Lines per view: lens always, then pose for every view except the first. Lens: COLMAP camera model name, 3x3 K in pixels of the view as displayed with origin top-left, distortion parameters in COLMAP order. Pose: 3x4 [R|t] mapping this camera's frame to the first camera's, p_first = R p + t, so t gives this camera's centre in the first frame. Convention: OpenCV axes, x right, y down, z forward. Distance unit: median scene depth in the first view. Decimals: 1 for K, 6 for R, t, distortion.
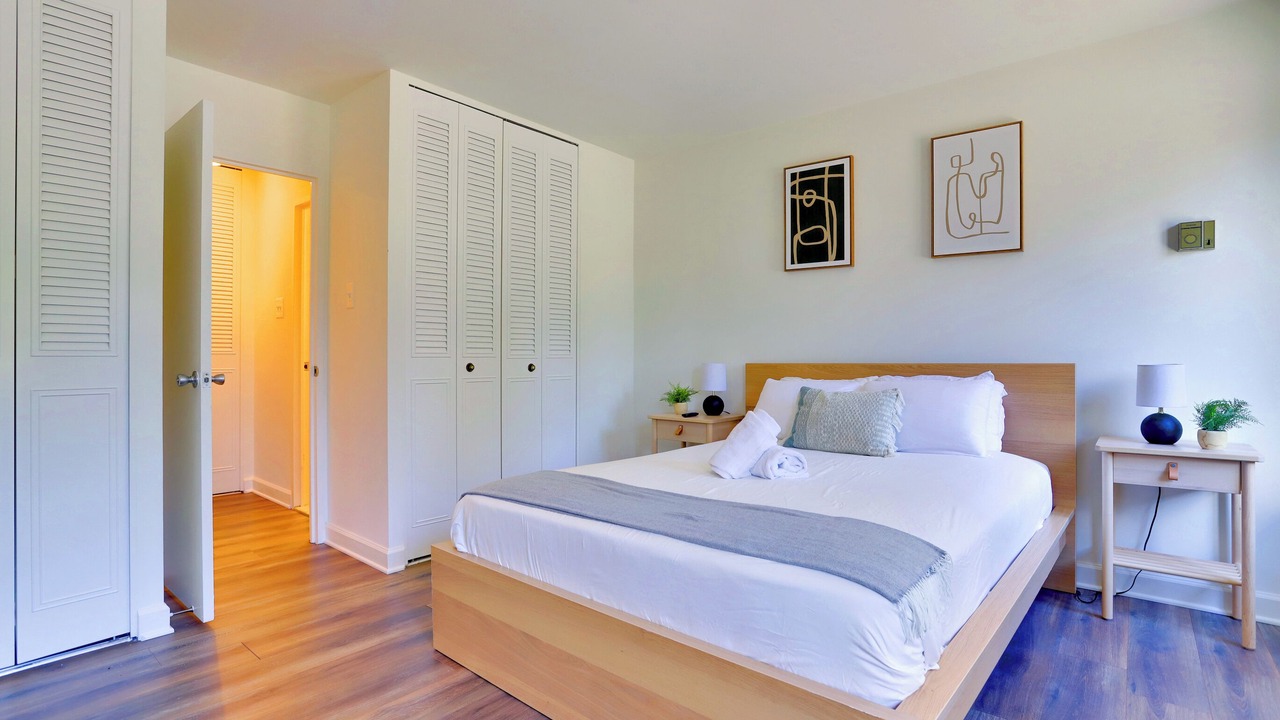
lens RADIAL K [[628.3, 0, 636.7], [0, 628.3, 354.2], [0, 0, 1]] dist [-0.038185, 0.002154]
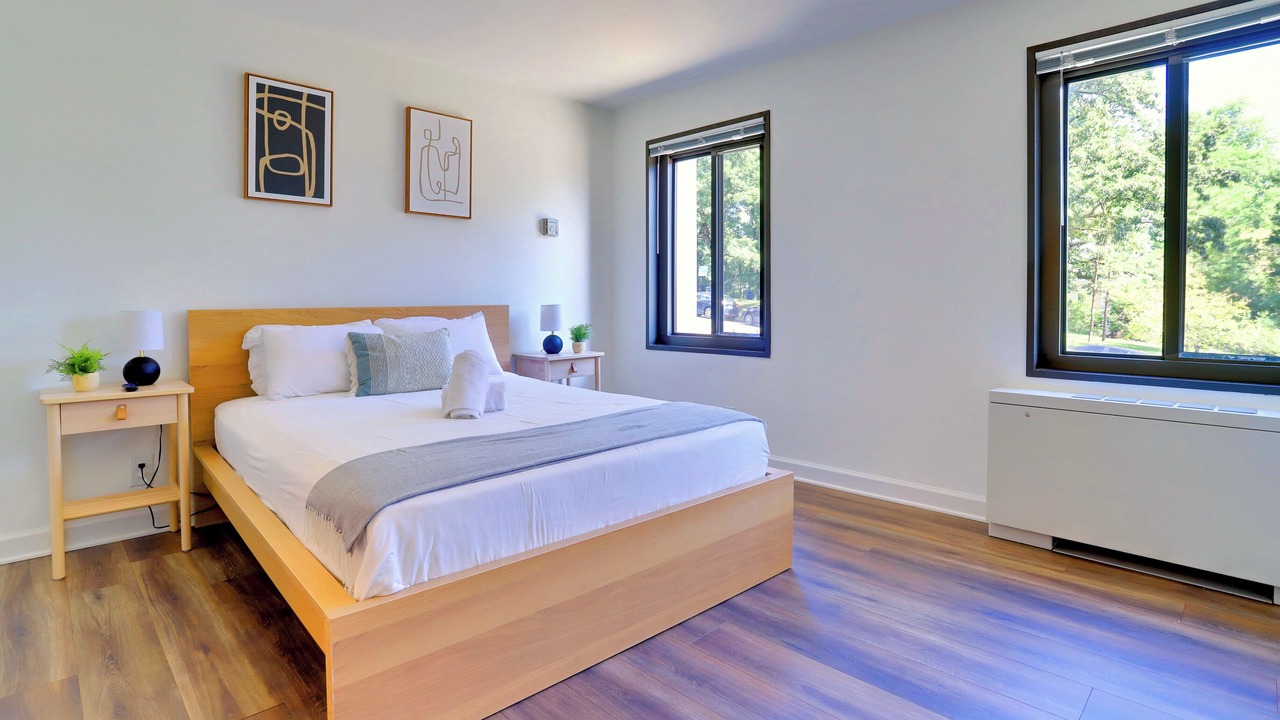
lens RADIAL K [[628.3, 0, 660.6], [0, 628.3, 310.5], [0, 0, 1]] dist [-0.038185, 0.002154]
pose [[0.087886, -0.016536, 0.995993, -0.558331], [0.000924, 0.999863, 0.016519, 0.003537], [-0.996130, -0.000531, 0.087889, 0.405260]]
